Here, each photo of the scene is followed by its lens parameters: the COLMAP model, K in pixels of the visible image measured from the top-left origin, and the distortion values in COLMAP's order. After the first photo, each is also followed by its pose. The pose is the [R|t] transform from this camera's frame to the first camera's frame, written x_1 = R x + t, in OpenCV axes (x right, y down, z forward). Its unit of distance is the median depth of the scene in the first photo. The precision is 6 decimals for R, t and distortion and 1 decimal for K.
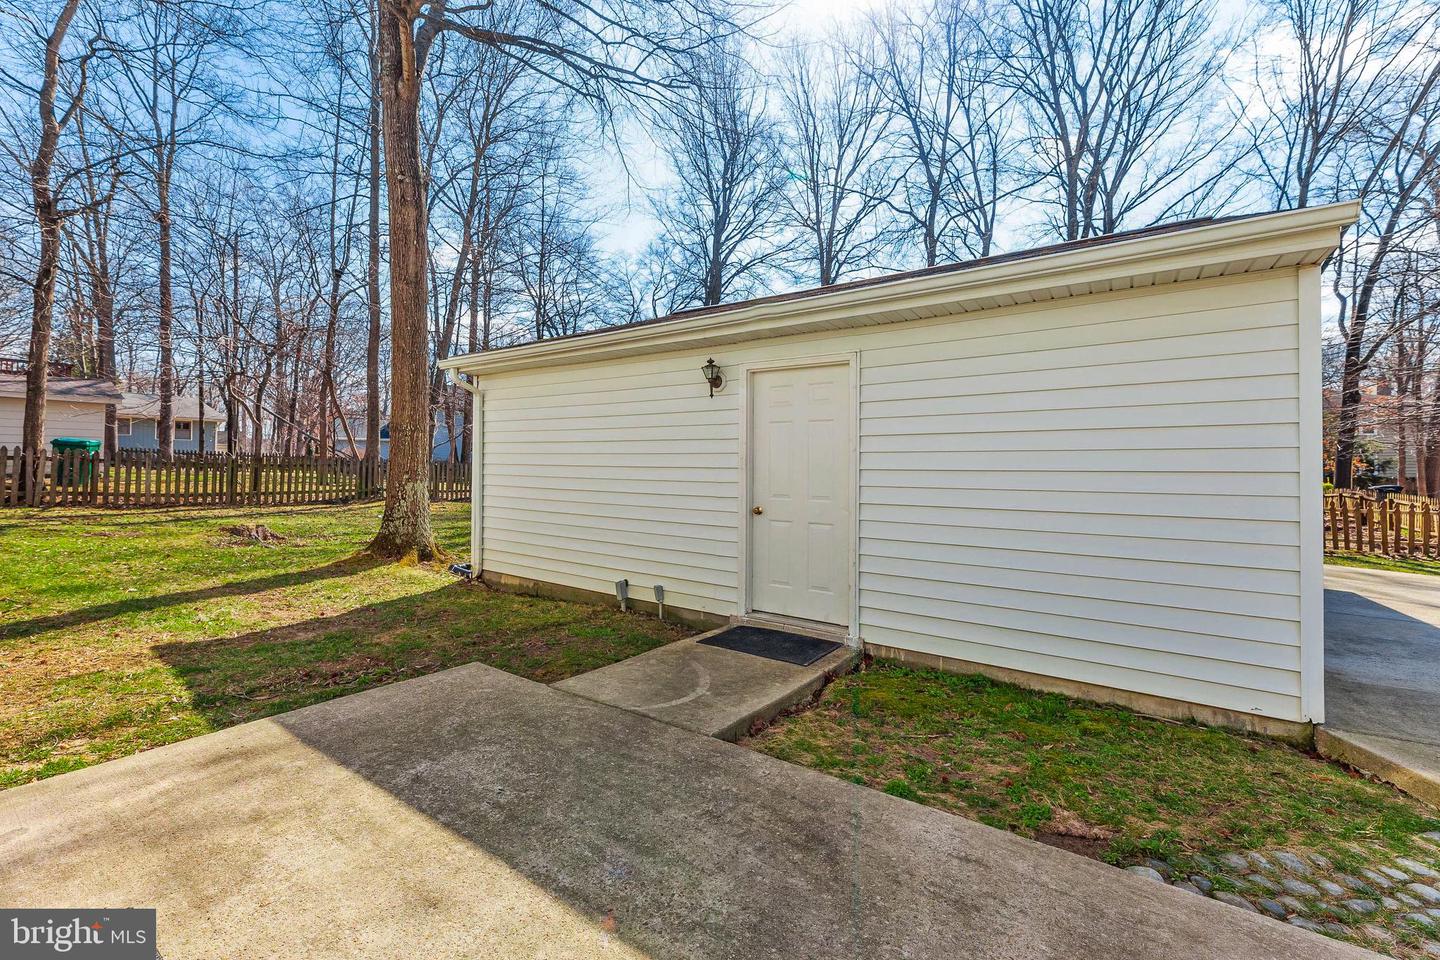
lens RADIAL K [[588.3, 0, 719.2], [0, 588.3, 469.6], [0, 0, 1]] dist [0.001733, -0.000069]
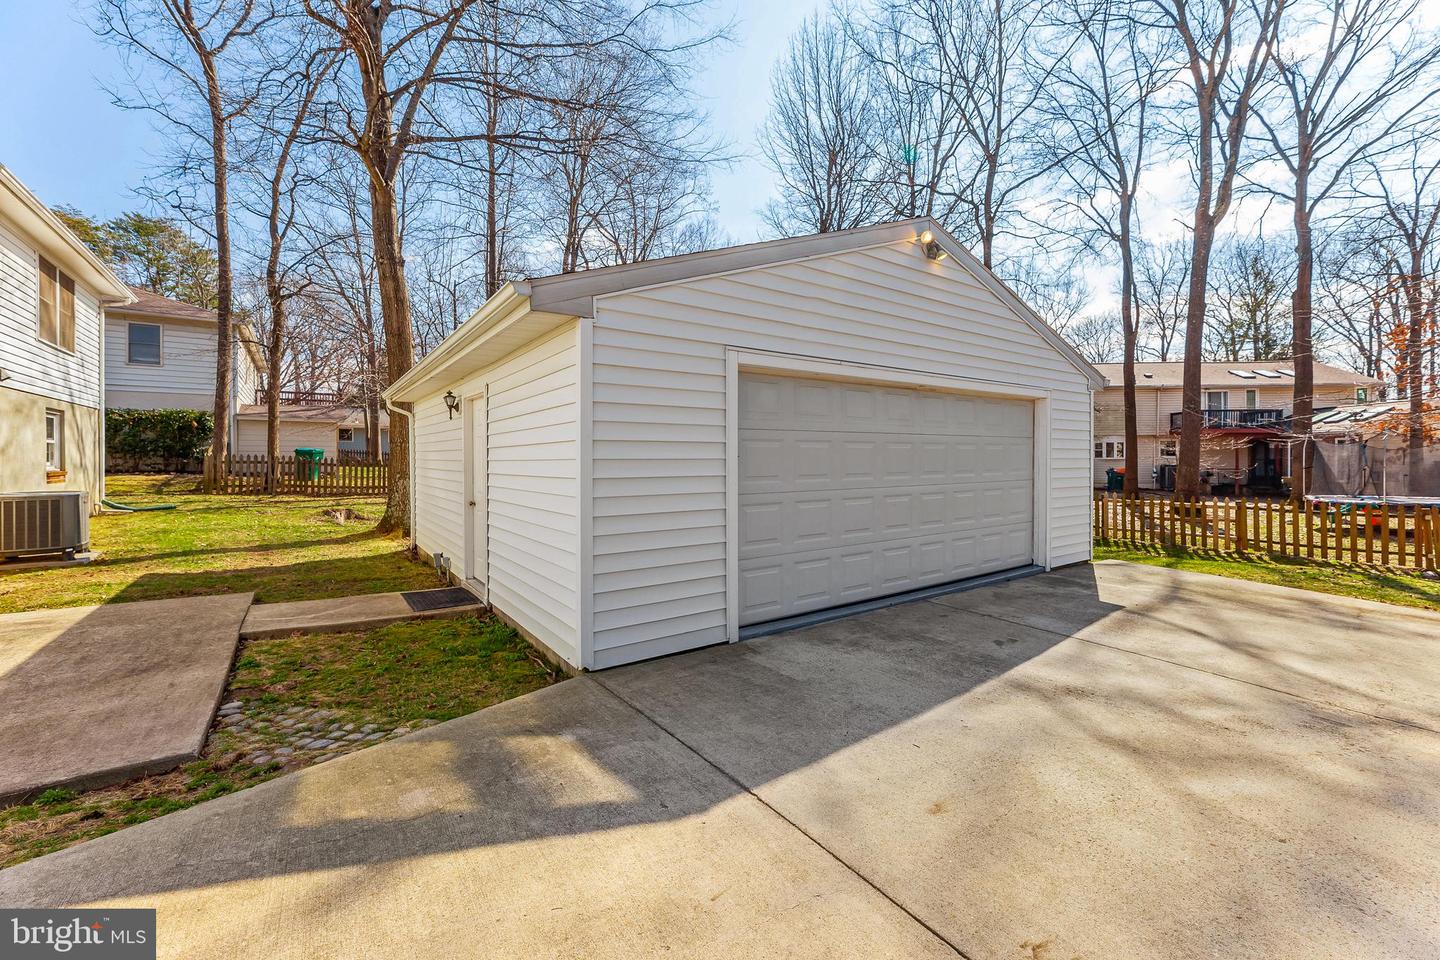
lens RADIAL K [[588.3, 0, 724.2], [0, 588.3, 476.5], [0, 0, 1]] dist [0.001733, -0.000069]
pose [[0.939690, -0.001062, -0.342026, 0.547300], [0.008745, 0.999743, 0.020921, -0.006624], [0.341916, -0.022650, 0.939458, -0.032139]]
